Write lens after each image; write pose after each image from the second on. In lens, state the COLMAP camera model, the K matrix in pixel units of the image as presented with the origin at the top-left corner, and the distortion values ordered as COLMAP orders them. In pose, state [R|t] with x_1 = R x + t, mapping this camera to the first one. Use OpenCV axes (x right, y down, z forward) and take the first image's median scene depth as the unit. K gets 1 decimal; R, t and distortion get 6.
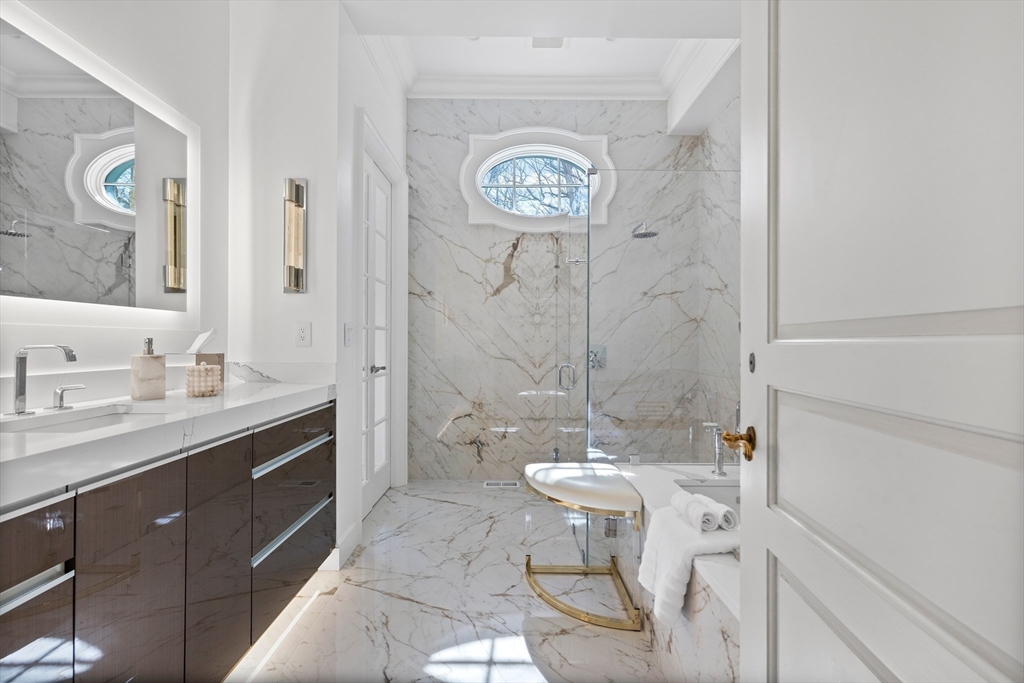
lens RADIAL K [[435.6, 0, 512.0], [0, 435.6, 341.5], [0, 0, 1]] dist [0.000775, 0.000128]
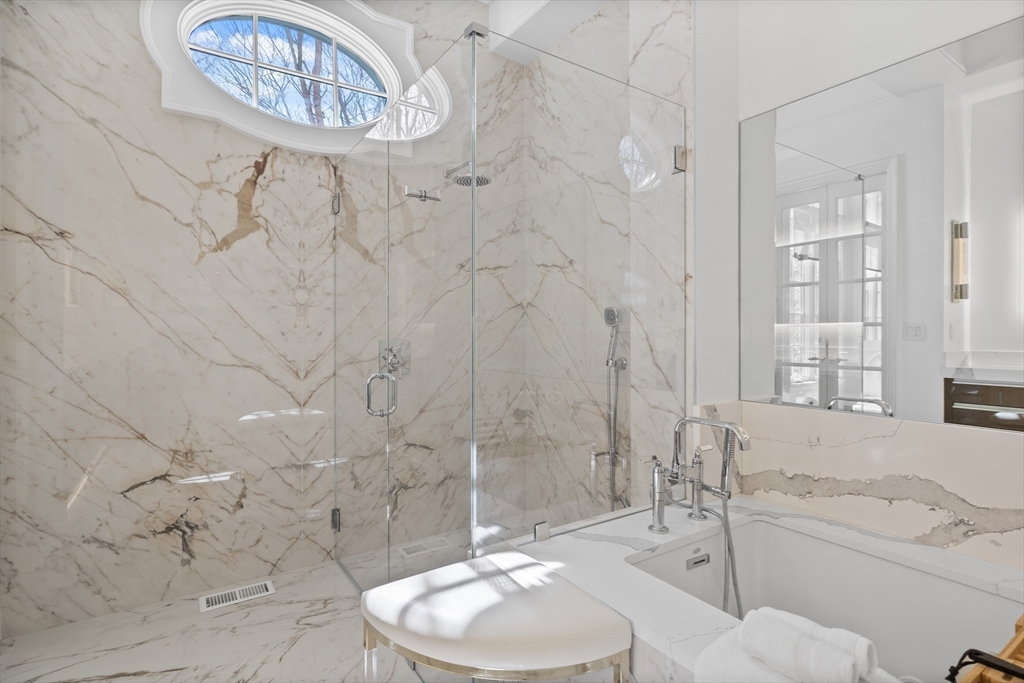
lens RADIAL K [[510.1, 0, 510.1], [0, 510.1, 332.2], [0, 0, 1]] dist [-0.001544, 0.000971]
pose [[0.835238, -0.002480, 0.549884, -0.086849], [0.002907, 0.999996, 0.000094, -0.002410], [-0.549881, 0.001520, 0.835241, 0.264830]]
